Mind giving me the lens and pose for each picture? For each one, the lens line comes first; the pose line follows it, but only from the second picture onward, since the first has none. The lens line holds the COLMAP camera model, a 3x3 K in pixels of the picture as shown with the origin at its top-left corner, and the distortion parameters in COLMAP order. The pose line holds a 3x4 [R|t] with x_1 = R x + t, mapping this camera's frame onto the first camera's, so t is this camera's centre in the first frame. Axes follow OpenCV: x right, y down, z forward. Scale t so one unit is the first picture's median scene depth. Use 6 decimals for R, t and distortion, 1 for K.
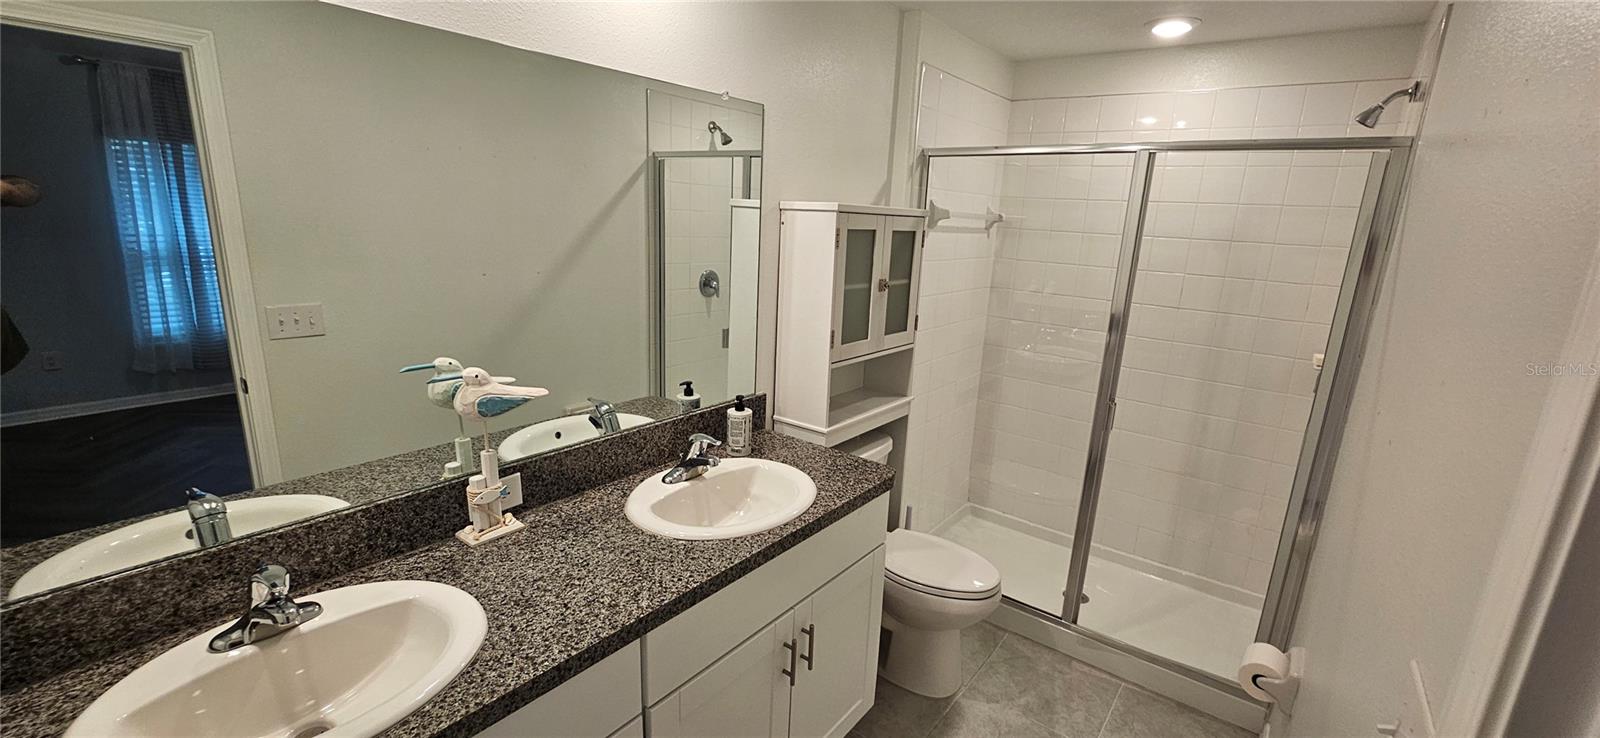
lens RADIAL K [[656.9, 0, 795.6], [0, 656.9, 374.7], [0, 0, 1]] dist [-0.002279, -0.000322]
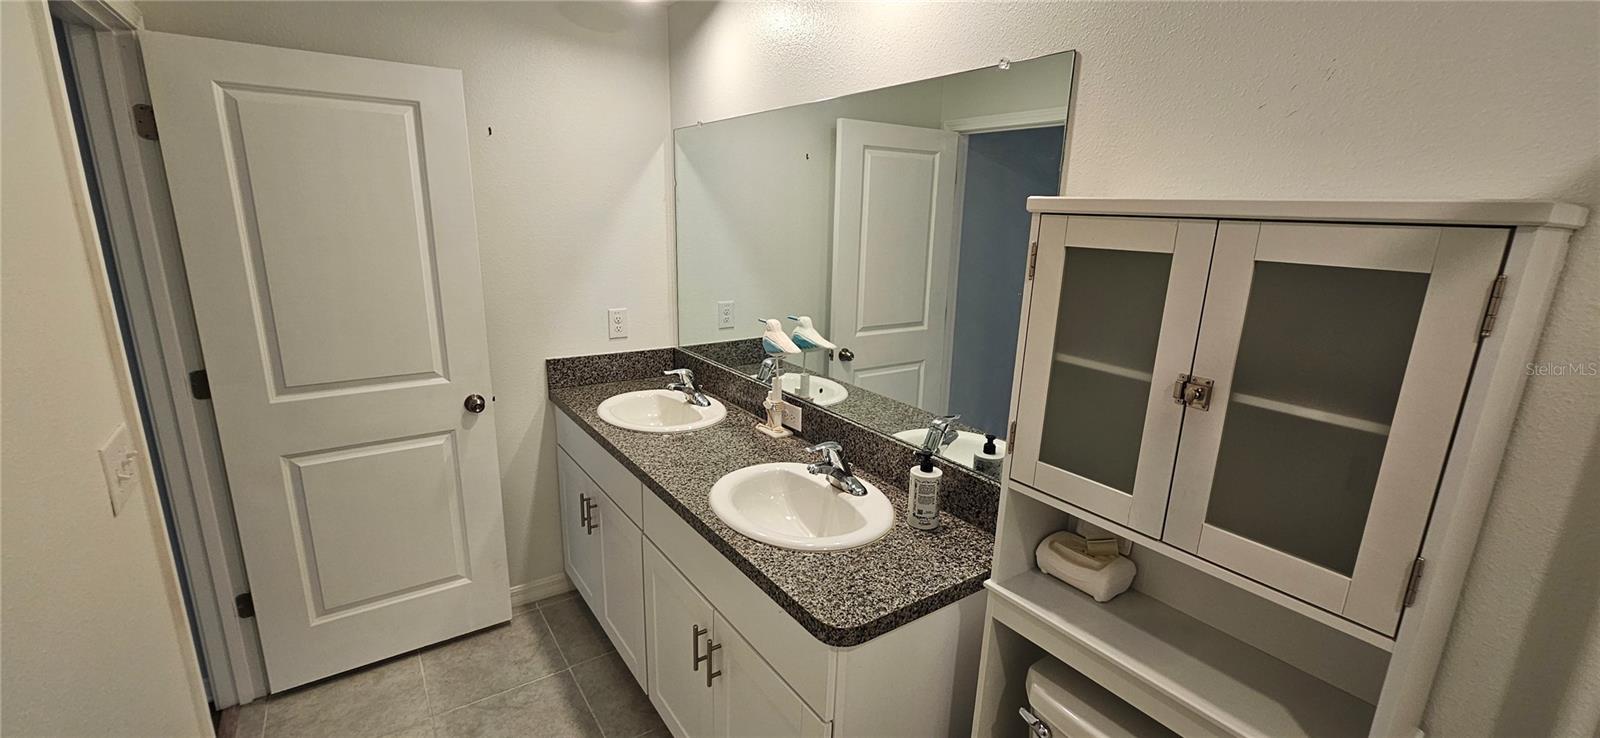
lens RADIAL K [[656.9, 0, 800.2], [0, 656.9, 369.5], [0, 0, 1]] dist [-0.002279, -0.000322]
pose [[-0.285792, 0.178912, -0.941442, 0.724149], [-0.263526, 0.929867, 0.256711, -0.235400], [0.921345, 0.321461, -0.218601, 1.067268]]
